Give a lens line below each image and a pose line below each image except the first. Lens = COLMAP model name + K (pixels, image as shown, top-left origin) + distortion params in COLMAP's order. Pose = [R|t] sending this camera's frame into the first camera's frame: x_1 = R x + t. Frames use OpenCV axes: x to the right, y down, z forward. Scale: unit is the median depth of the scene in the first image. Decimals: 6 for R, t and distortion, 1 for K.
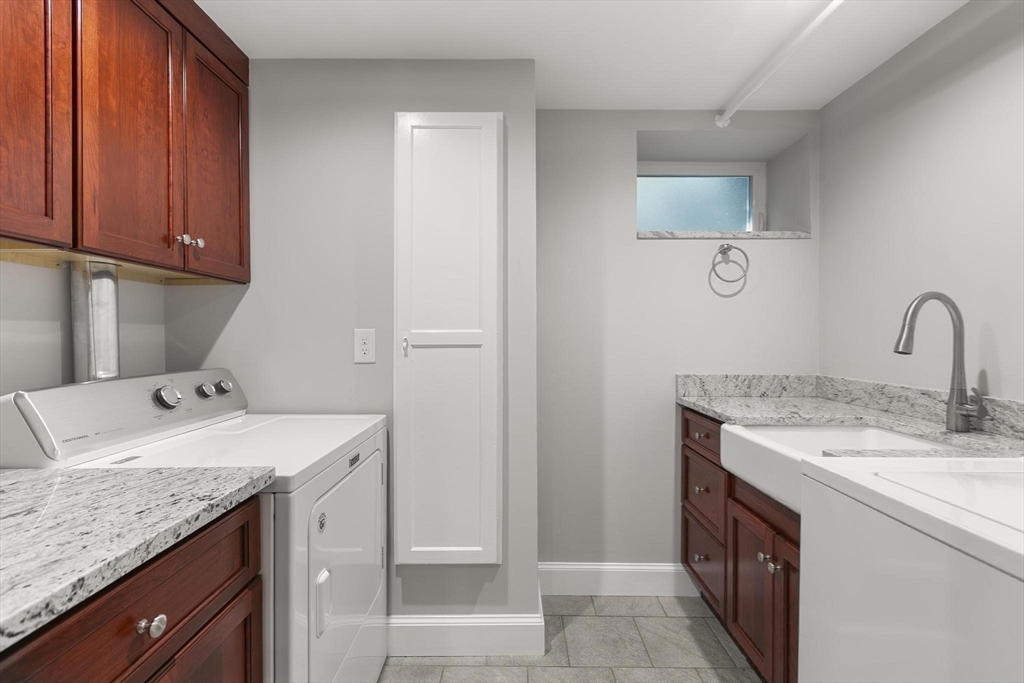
lens RADIAL K [[456.0, 0, 512.5], [0, 456.0, 344.4], [0, 0, 1]] dist [-0.001035, -0.000534]
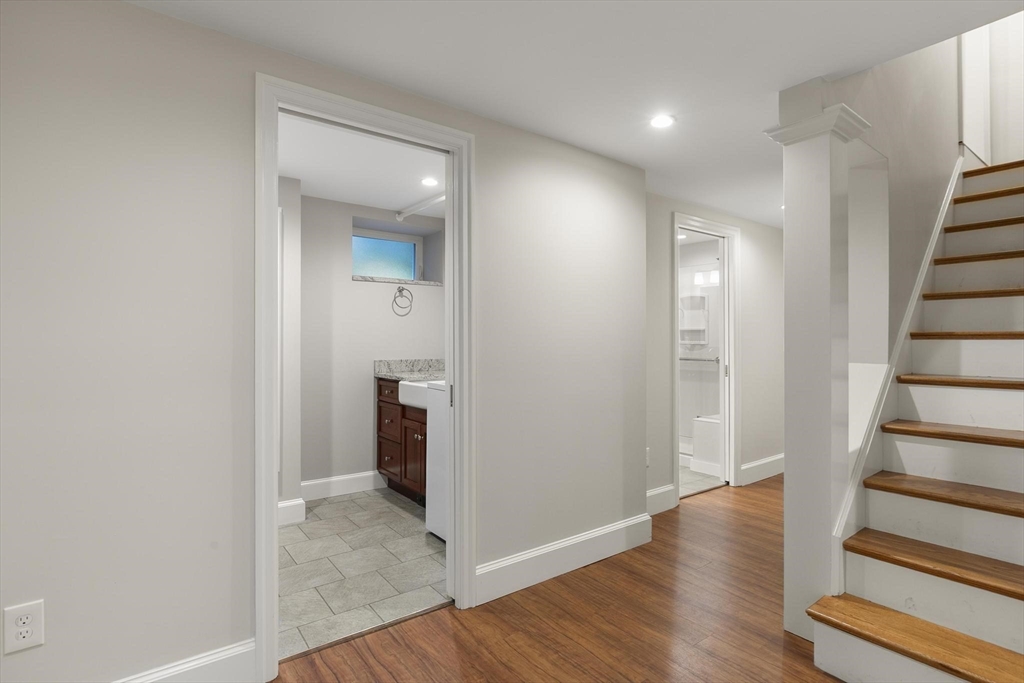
lens RADIAL K [[515.6, 0, 512.0], [0, 515.6, 341.5], [0, 0, 1]] dist [-0.000278, -0.000160]
pose [[0.795352, 0.003023, 0.606141, -0.971415], [0.001379, 0.999976, -0.006797, 0.024123], [-0.606147, 0.006242, 0.795328, -2.057526]]
